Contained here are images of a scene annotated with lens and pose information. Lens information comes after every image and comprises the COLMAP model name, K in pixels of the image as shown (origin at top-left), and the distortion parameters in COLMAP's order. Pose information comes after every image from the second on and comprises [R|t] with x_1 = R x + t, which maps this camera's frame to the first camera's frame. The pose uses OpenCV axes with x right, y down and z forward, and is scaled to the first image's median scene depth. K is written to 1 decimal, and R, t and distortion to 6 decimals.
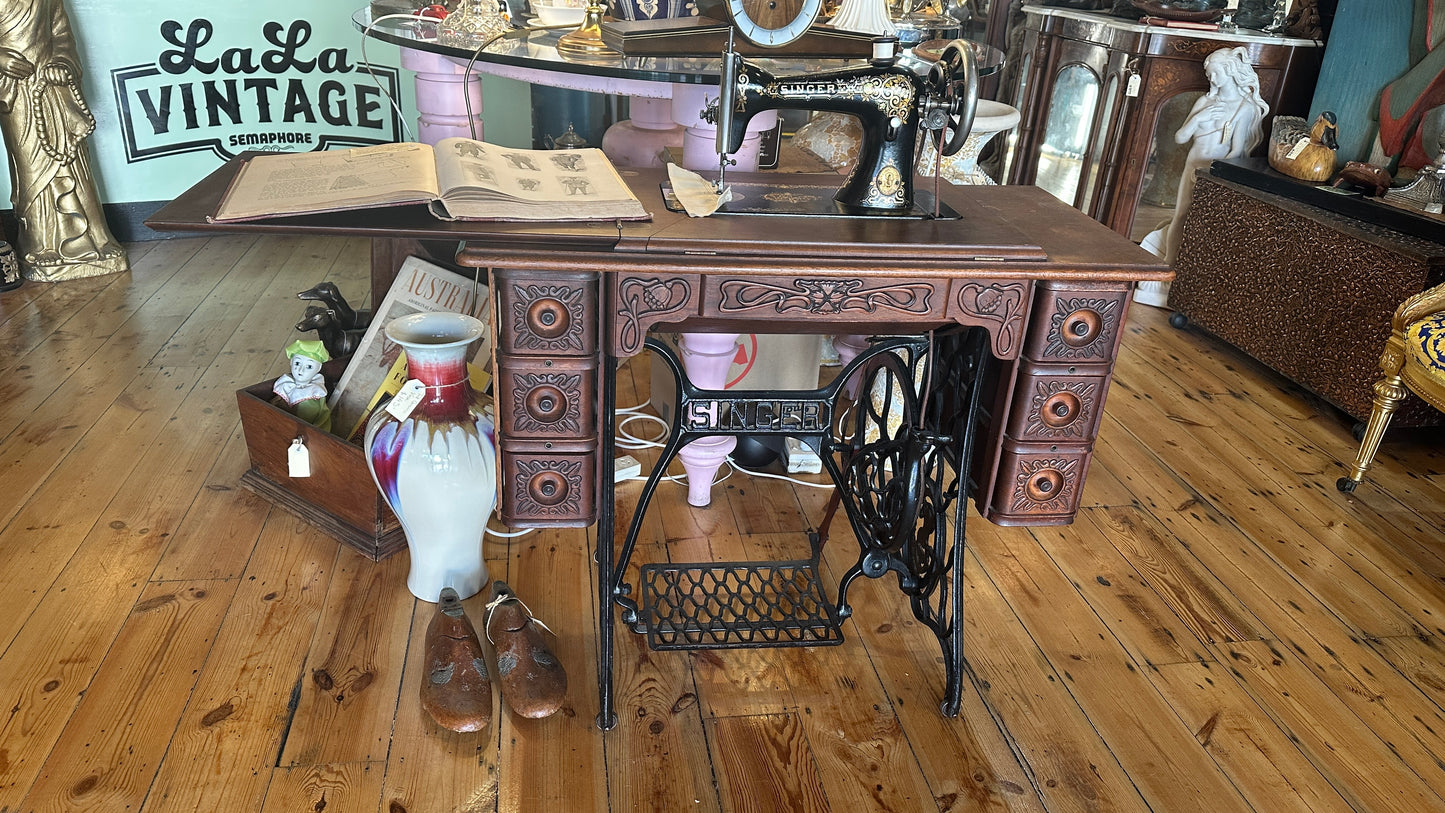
lens RADIAL K [[1020.7, 0, 716.4], [0, 1020.7, 411.6], [0, 0, 1]] dist [0.060957, -0.085108]
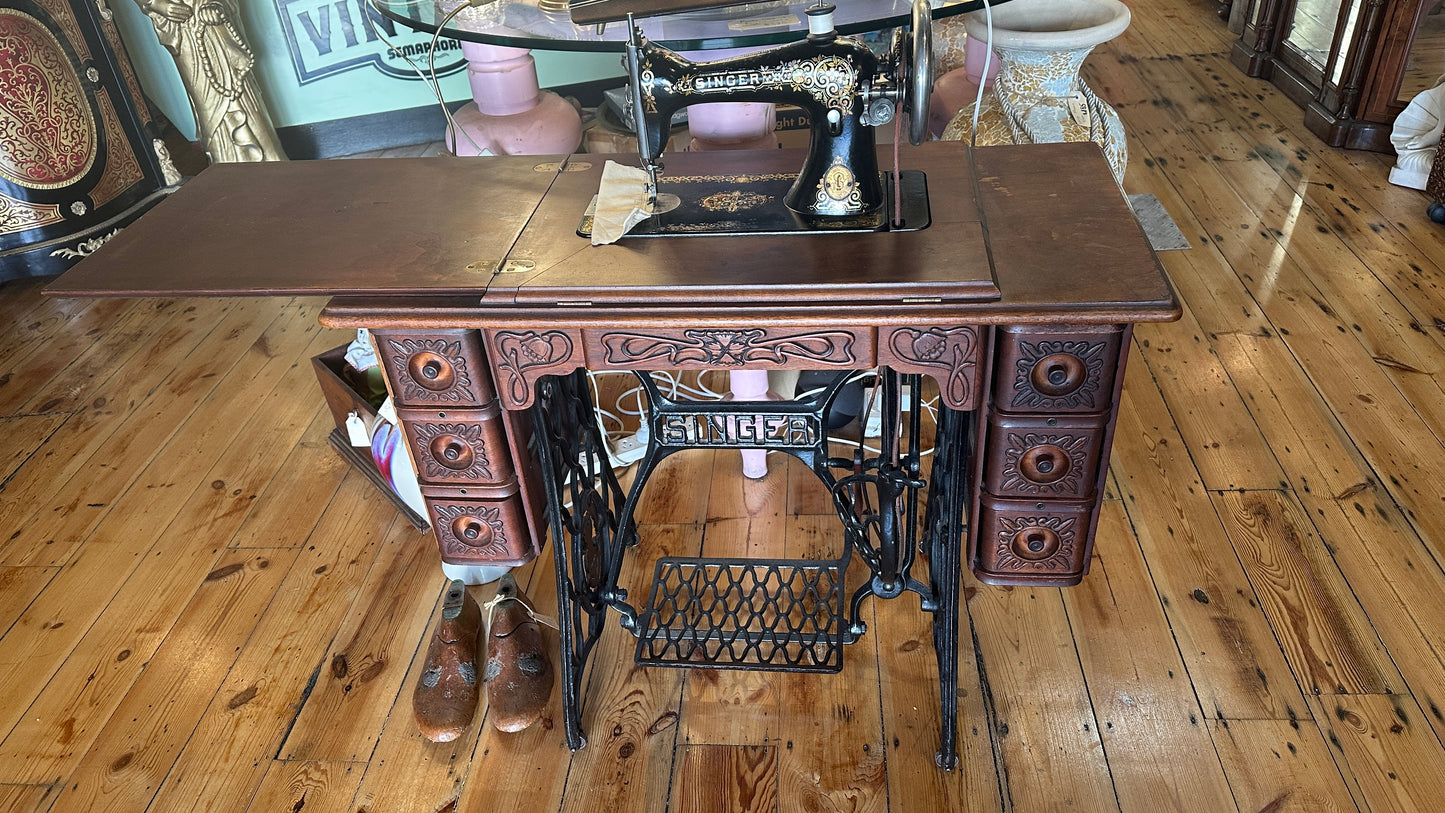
lens RADIAL K [[1019.0, 0, 713.2], [0, 1019.0, 417.1], [0, 0, 1]] dist [0.054693, -0.071472]
pose [[0.961811, 0.024307, -0.272634, 0.276969], [0.022468, 0.985676, 0.167144, -0.164912], [0.272792, -0.166887, 0.947488, 0.150254]]
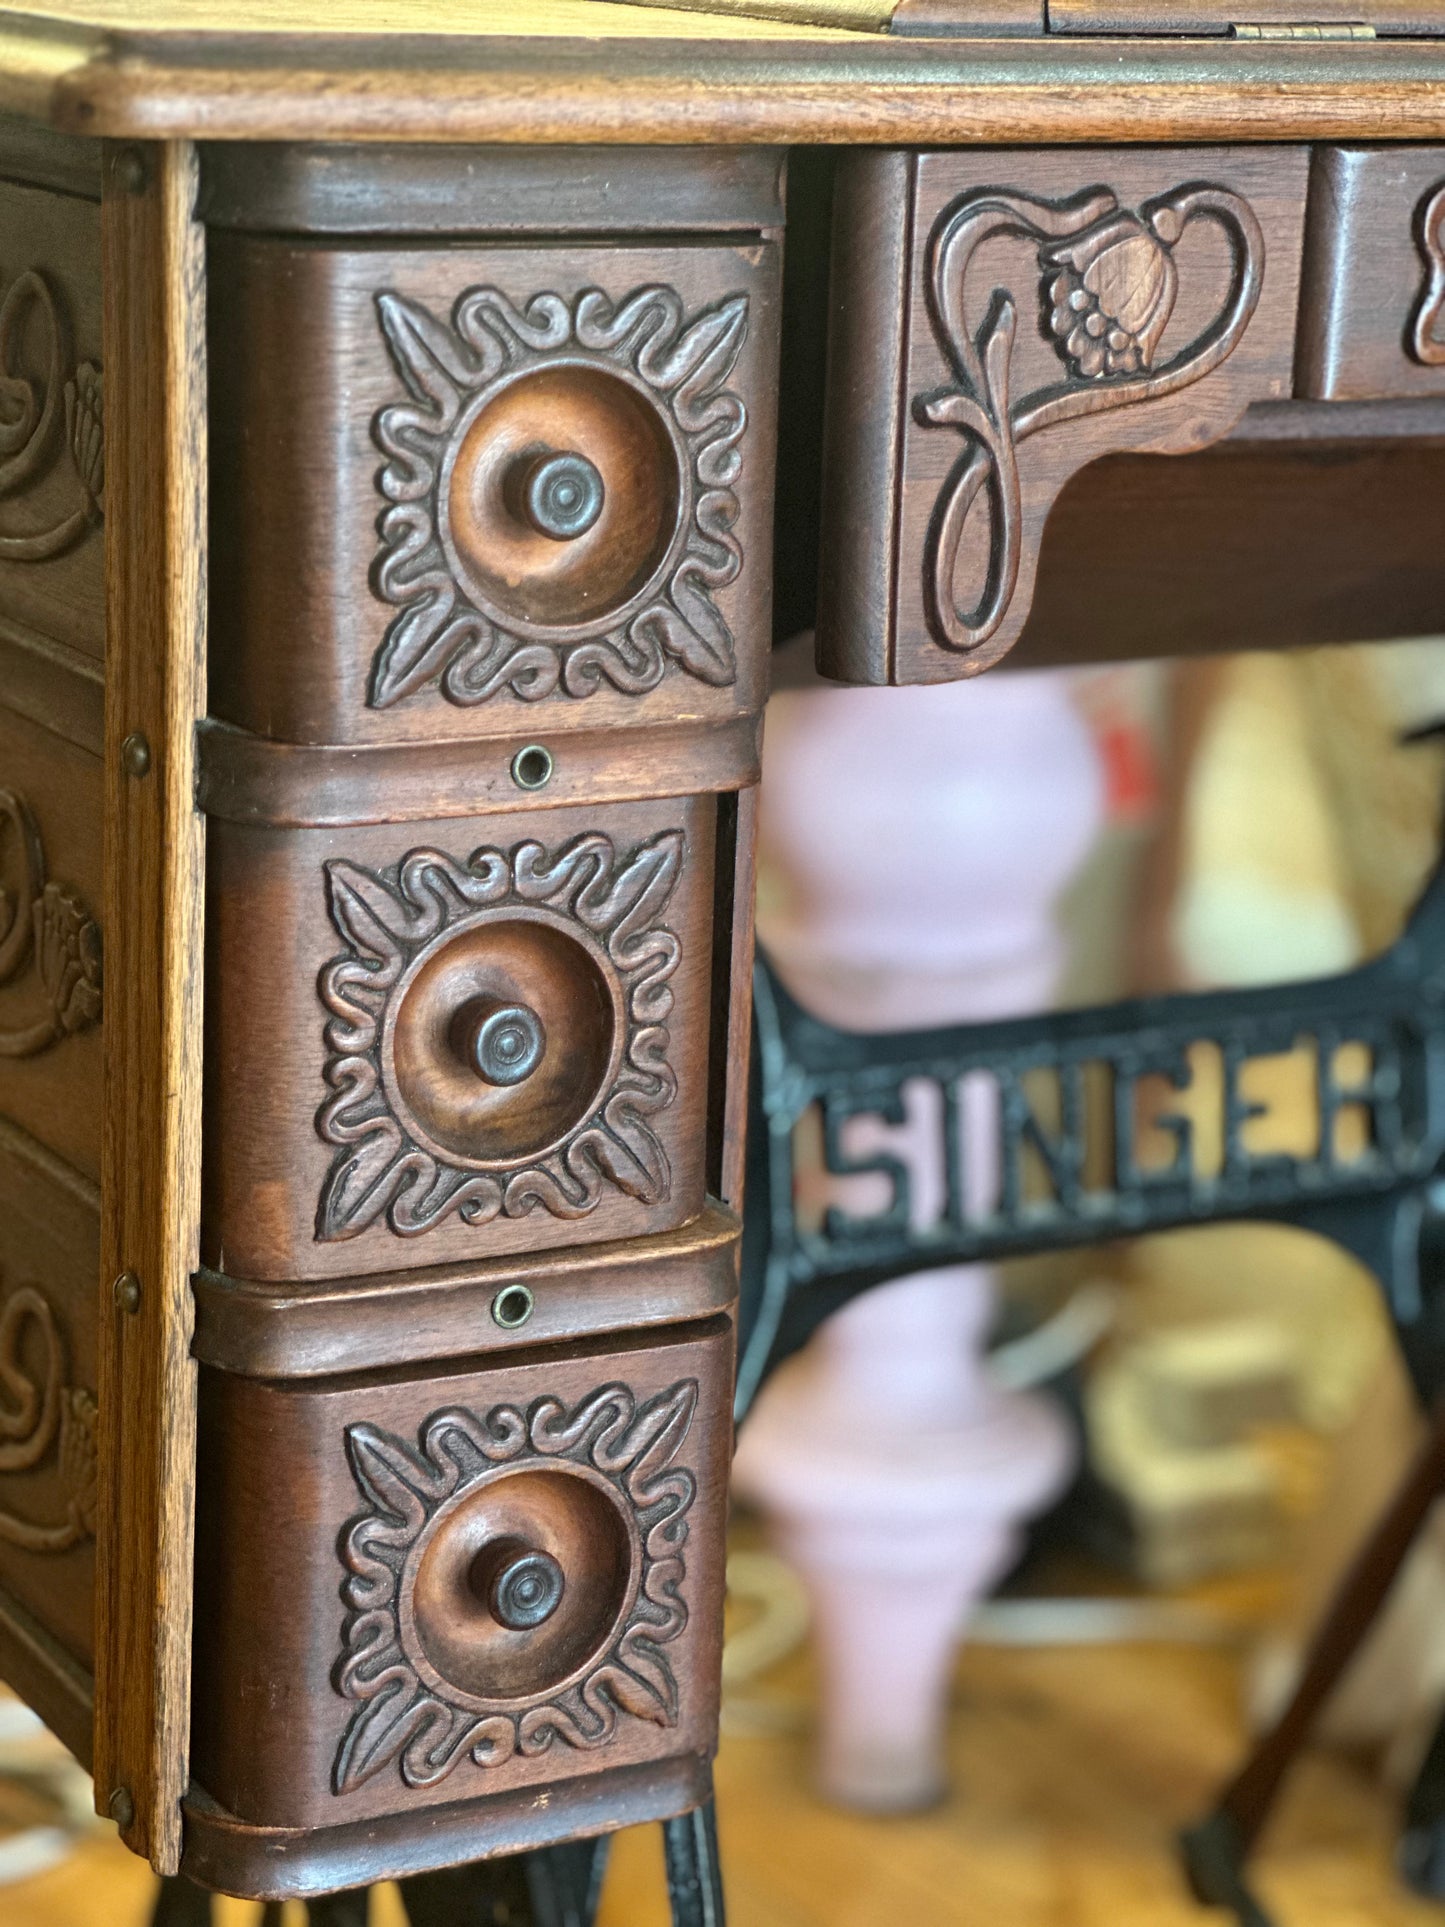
lens RADIAL K [[4406.2, 0, 715.8], [0, 4406.2, 961.3], [0, 0, 1]] dist [0.096704, 0.000000]
pose [[0.919816, -0.129406, 0.370395, -0.338580], [0.189678, 0.973058, -0.131075, 0.068332], [-0.343454, 0.190821, 0.919580, 0.287979]]
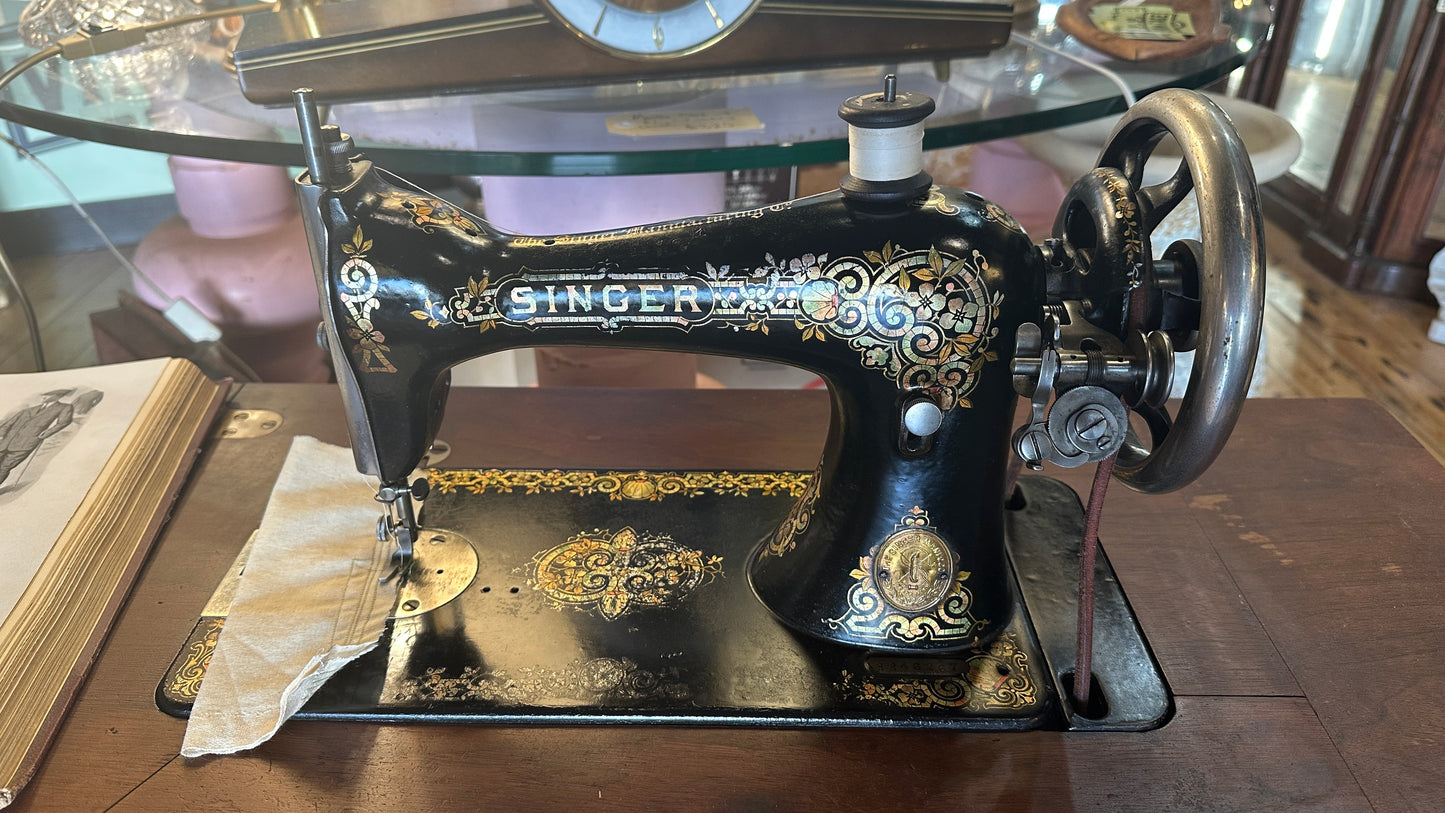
lens RADIAL K [[1020.7, 0, 721.4], [0, 1020.7, 394.6], [0, 0, 1]] dist [0.060957, -0.085108]
pose [[0.989571, 0.012672, -0.143489, 0.143628], [-0.000806, 0.996594, 0.082457, -0.277307], [0.144045, -0.081481, 0.986211, 0.650234]]
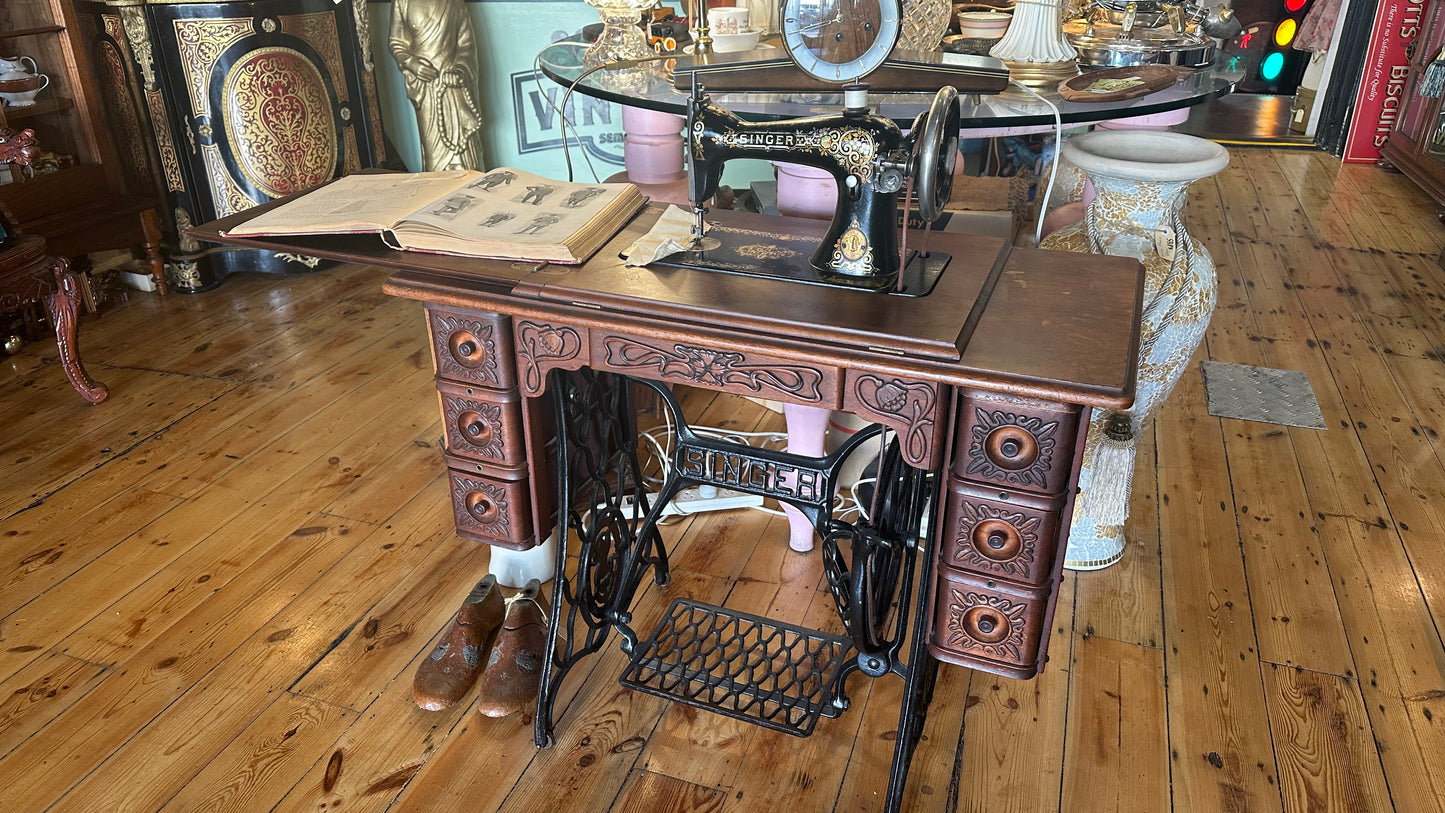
lens RADIAL K [[1020.7, 0, 716.0], [0, 1020.7, 412.1], [0, 0, 1]] dist [0.060957, -0.085108]
pose [[0.876463, 0.162101, -0.453360, 0.451440], [-0.155601, 0.986456, 0.051894, -0.100955], [0.455632, 0.025060, 0.889816, 0.149915]]
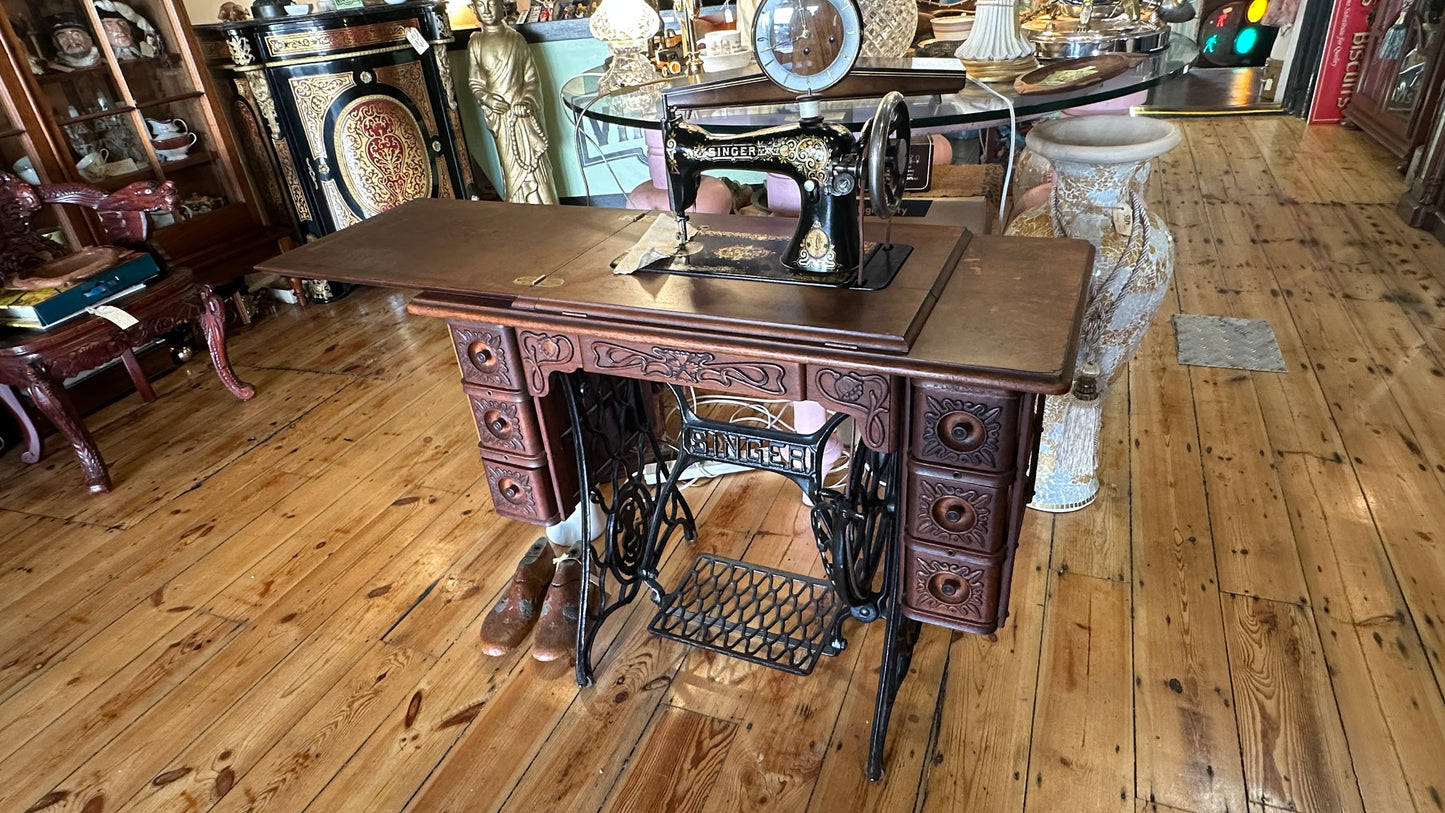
lens RADIAL K [[830.3, 0, 716.6], [0, 830.3, 417.9], [0, 0, 1]] dist [-0.011301, 0.005878]
pose [[0.844324, 0.151096, -0.514089, 0.474221], [-0.100583, 0.987056, 0.124912, -0.140114], [0.526308, -0.053757, 0.848593, 0.261362]]
